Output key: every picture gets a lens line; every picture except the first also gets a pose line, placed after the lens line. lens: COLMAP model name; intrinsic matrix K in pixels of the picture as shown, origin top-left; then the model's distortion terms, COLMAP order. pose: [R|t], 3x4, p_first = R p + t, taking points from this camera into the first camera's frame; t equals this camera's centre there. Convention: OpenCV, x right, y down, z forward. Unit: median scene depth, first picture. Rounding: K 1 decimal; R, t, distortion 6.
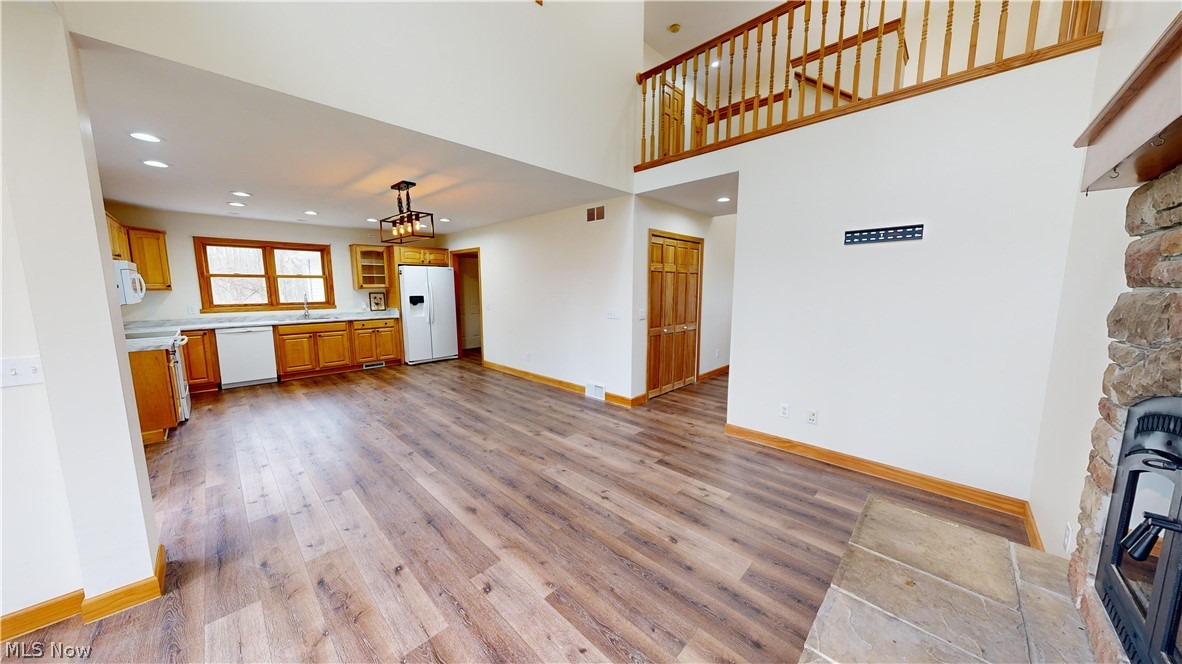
lens RADIAL K [[374.3, 0, 593.5], [0, 374.3, 333.5], [0, 0, 1]] dist [-0.001566, 0.000580]
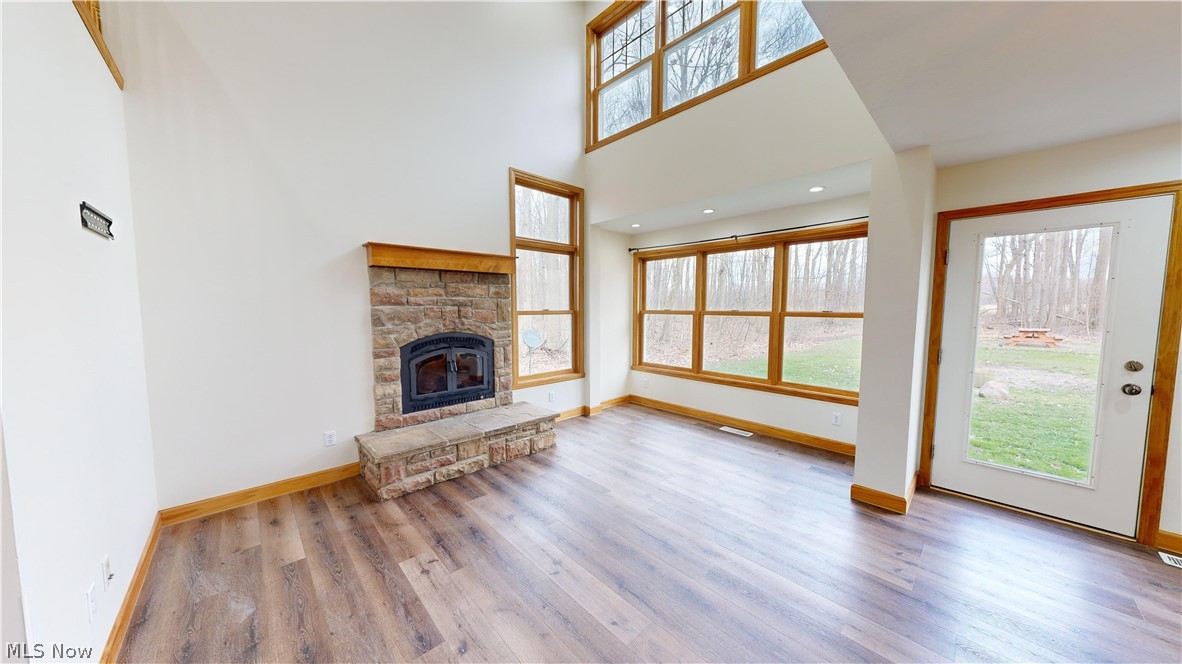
lens RADIAL K [[374.3, 0, 592.4], [0, 374.3, 333.7], [0, 0, 1]] dist [-0.001566, 0.000580]
pose [[-0.999042, -0.004395, 0.043542, -0.037292], [0.004425, 0.979700, 0.200421, -0.100732], [-0.043539, 0.200422, -0.978742, 0.798352]]
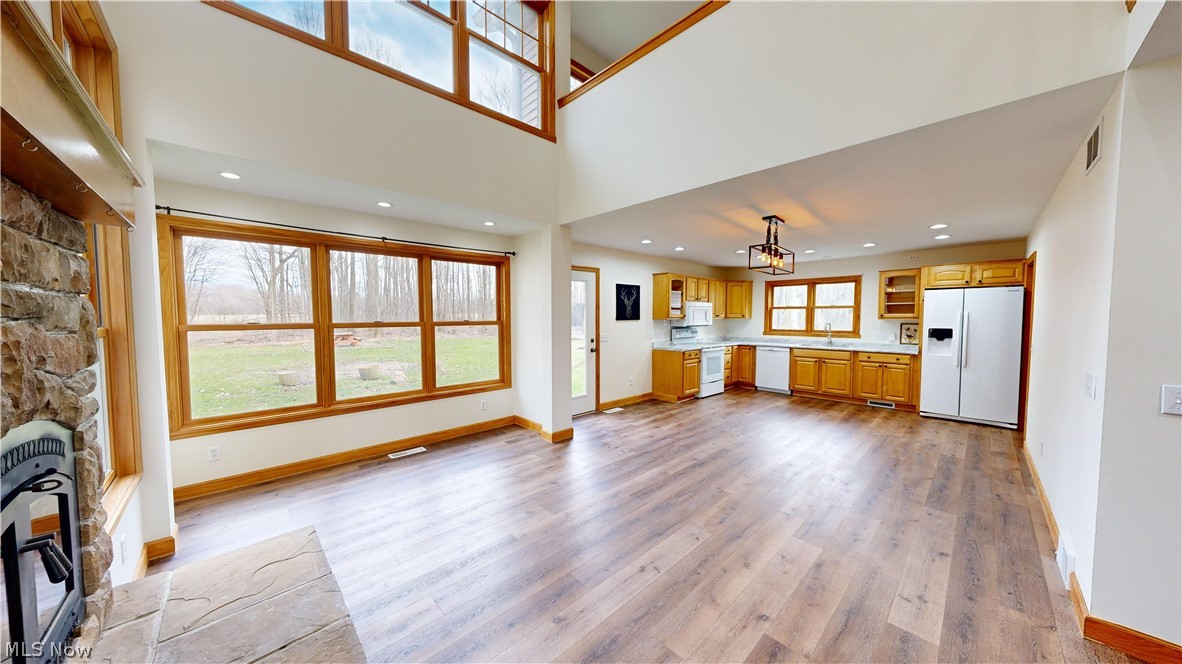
lens RADIAL K [[374.3, 0, 591.1], [0, 374.3, 335.9], [0, 0, 1]] dist [-0.001566, 0.000580]
pose [[-0.038977, 0.052808, -0.997844, 0.393056], [-0.125465, 0.990441, 0.057317, -0.049685], [0.991332, 0.127429, -0.031978, 0.399163]]
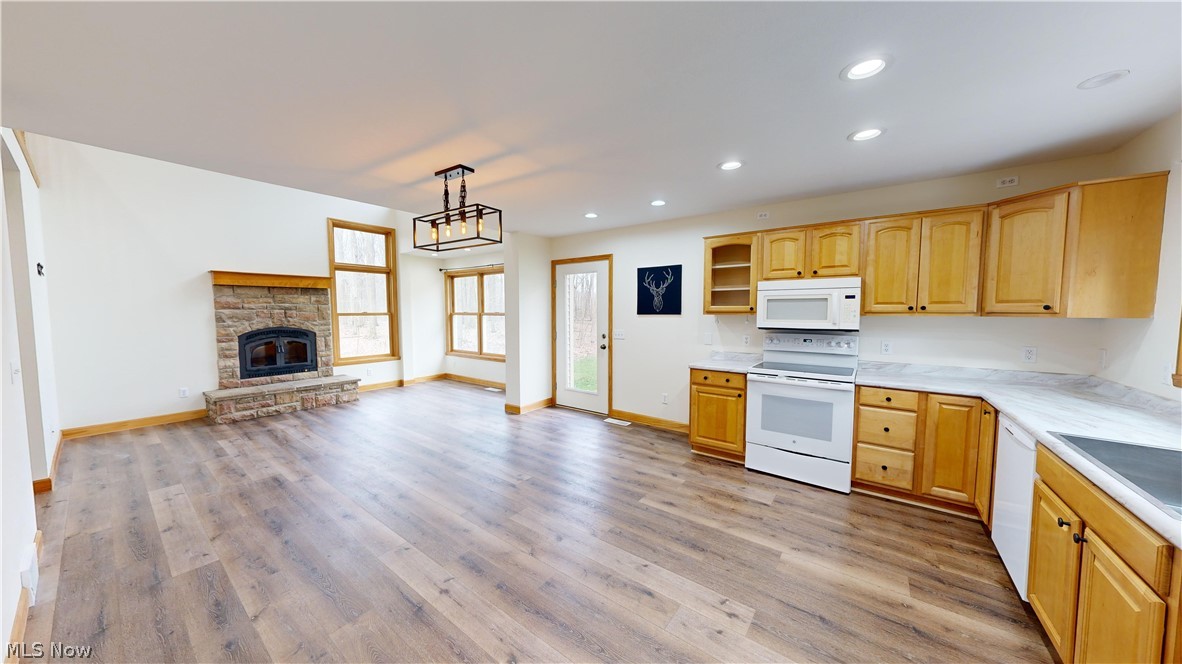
lens RADIAL K [[374.3, 0, 589.5], [0, 374.3, 334.0], [0, 0, 1]] dist [-0.001566, 0.000580]
pose [[-0.992325, 0.008588, -0.123355, -0.473804], [-0.015007, 0.981847, 0.189078, -0.157614], [0.122740, 0.189478, -0.974183, 1.260645]]
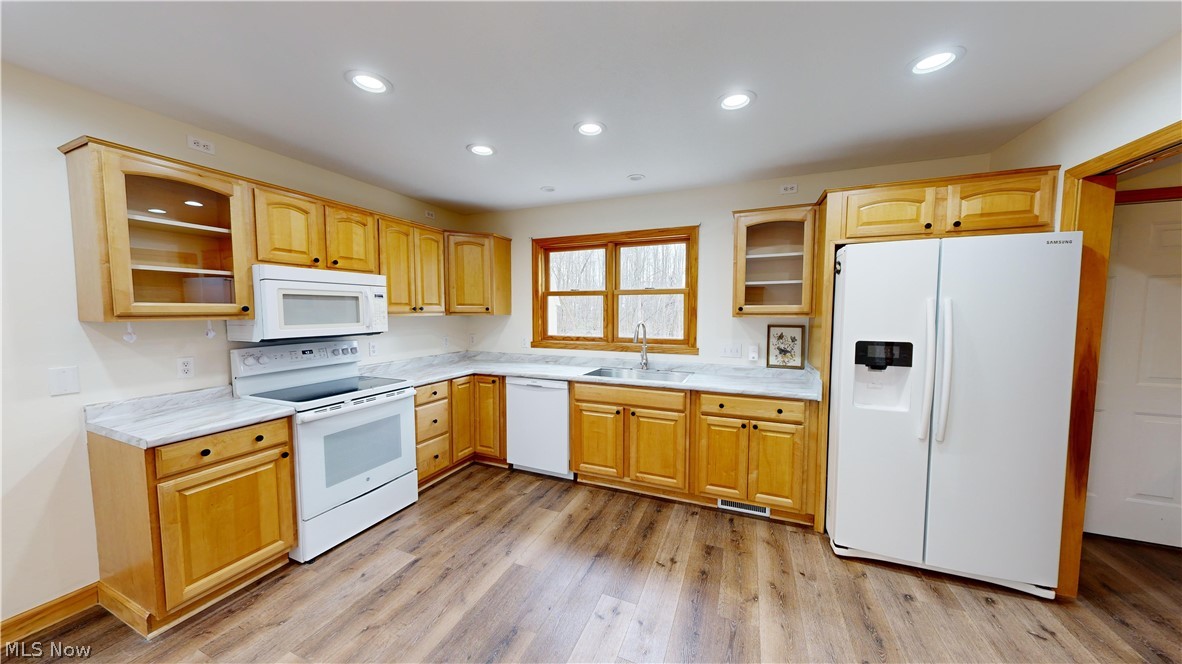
lens RADIAL K [[374.3, 0, 591.1], [0, 374.3, 334.1], [0, 0, 1]] dist [-0.001566, 0.000580]
pose [[0.364166, 0.060886, -0.929342, -0.351623], [-0.118502, 0.992779, 0.018606, -0.105430], [0.923764, 0.103353, 0.368752, 0.841290]]
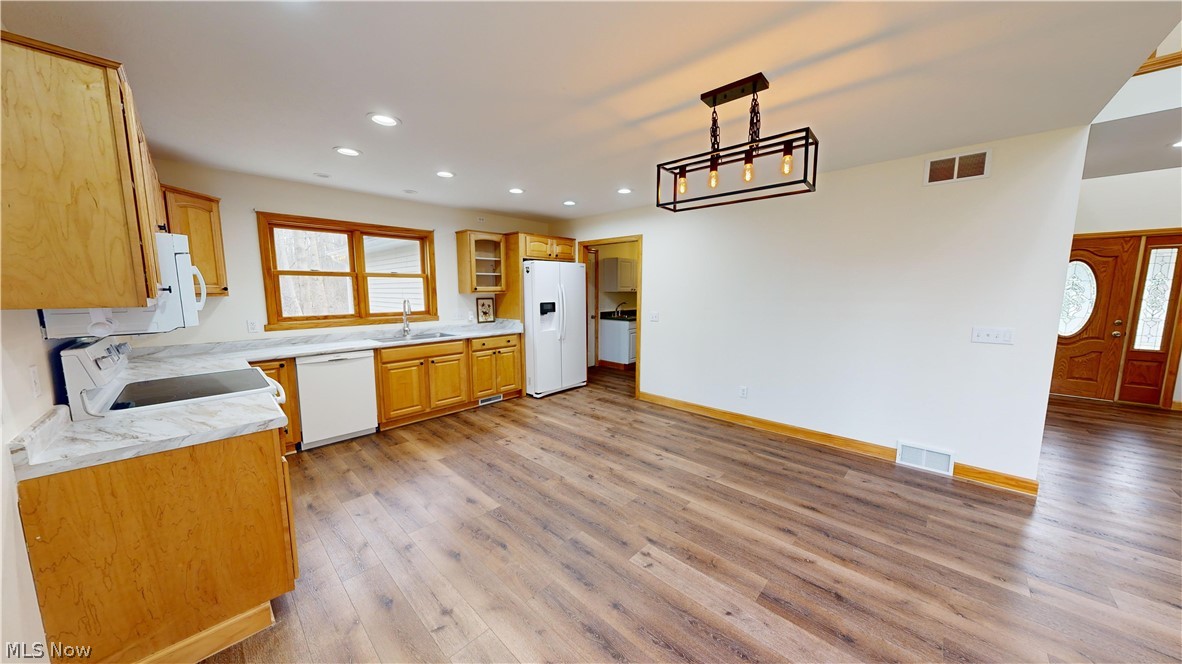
lens RADIAL K [[374.3, 0, 591.5], [0, 374.3, 333.6], [0, 0, 1]] dist [-0.001566, 0.000580]
pose [[0.999942, -0.002335, 0.010511, -0.493922], [0.002419, 0.999966, -0.007924, -0.043257], [-0.010492, 0.007949, 0.999913, 0.347738]]
